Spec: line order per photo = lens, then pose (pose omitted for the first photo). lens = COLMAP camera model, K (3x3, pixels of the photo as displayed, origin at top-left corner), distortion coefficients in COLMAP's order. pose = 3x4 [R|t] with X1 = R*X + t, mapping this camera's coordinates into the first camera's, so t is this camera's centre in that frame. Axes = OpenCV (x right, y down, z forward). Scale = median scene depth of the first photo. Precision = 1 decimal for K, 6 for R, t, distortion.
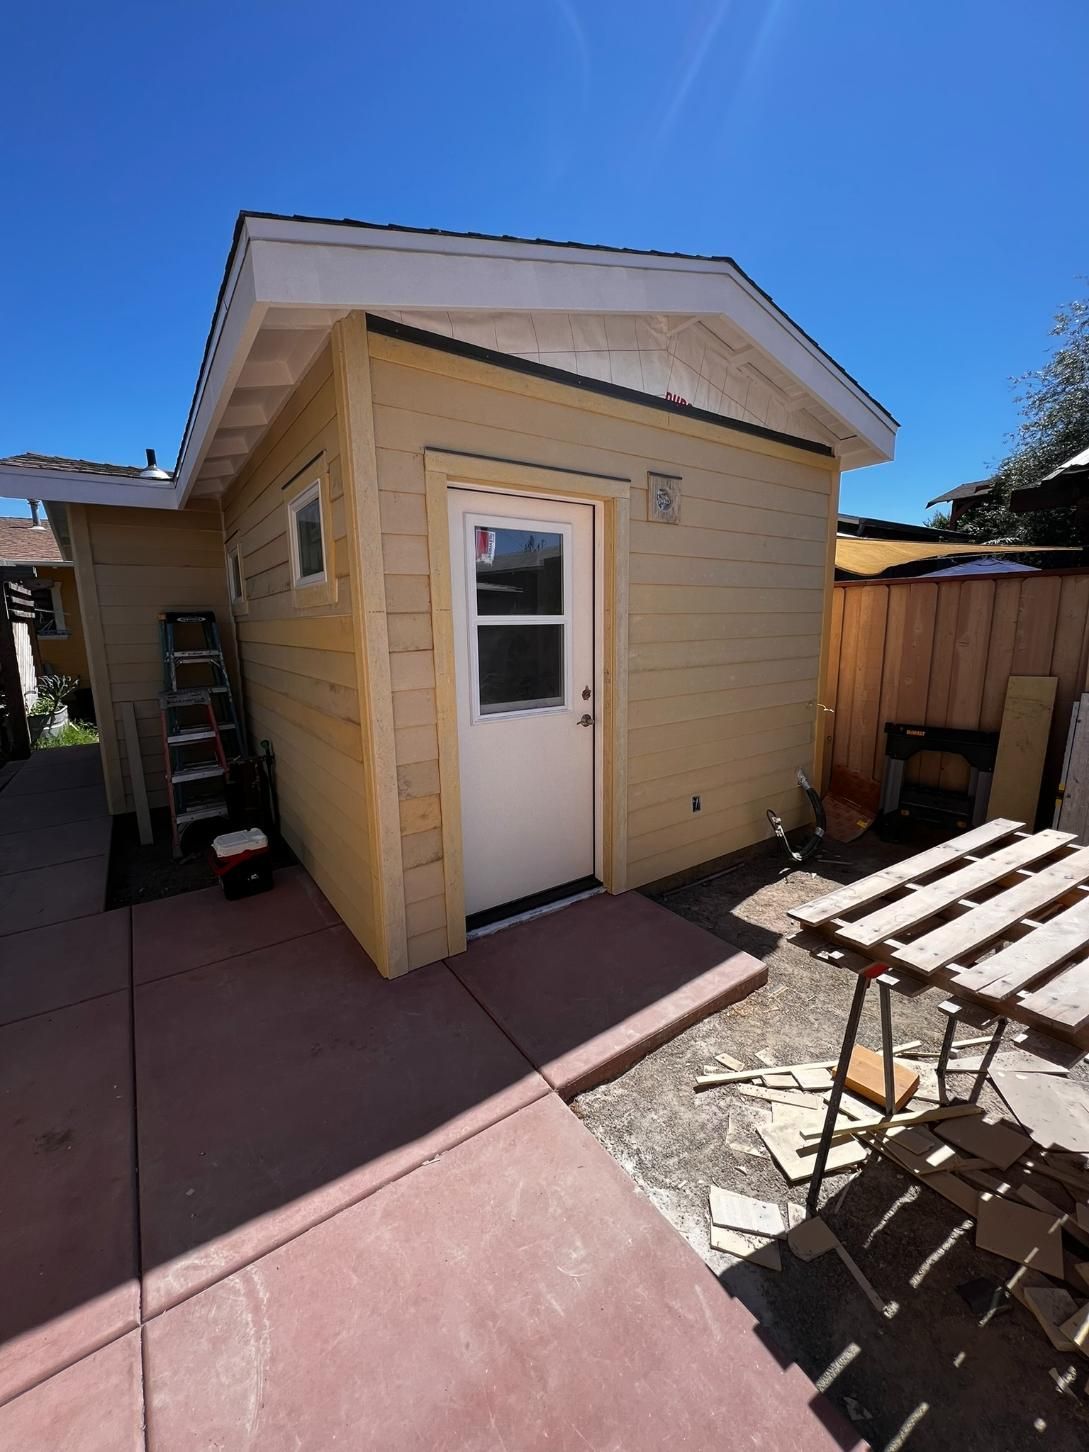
lens RADIAL K [[579.1, 0, 538.5], [0, 579.1, 720.0], [0, 0, 1]] dist [-0.001566, 0.000133]
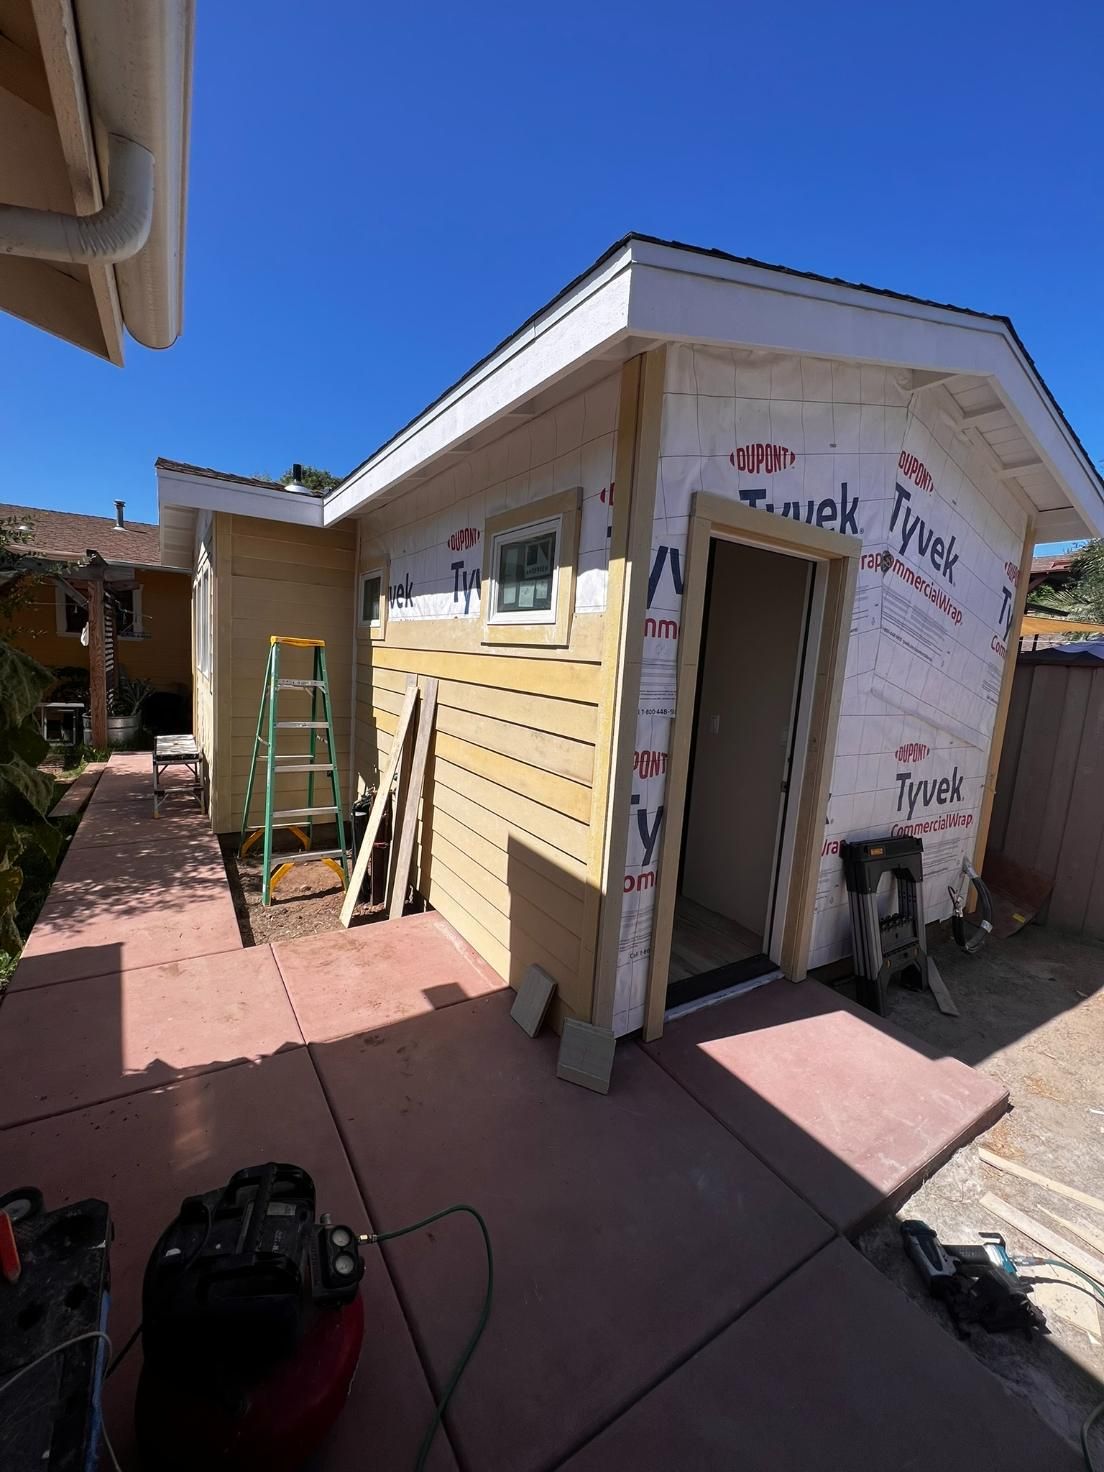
lens RADIAL K [[587.1, 0, 546.0], [0, 587.1, 729.9], [0, 0, 1]] dist [-0.001566, 0.000133]
pose [[0.996203, 0.084464, -0.021095, -0.282091], [-0.085285, 0.995488, -0.041593, -0.022724], [0.017486, 0.043234, 0.998912, 0.052110]]
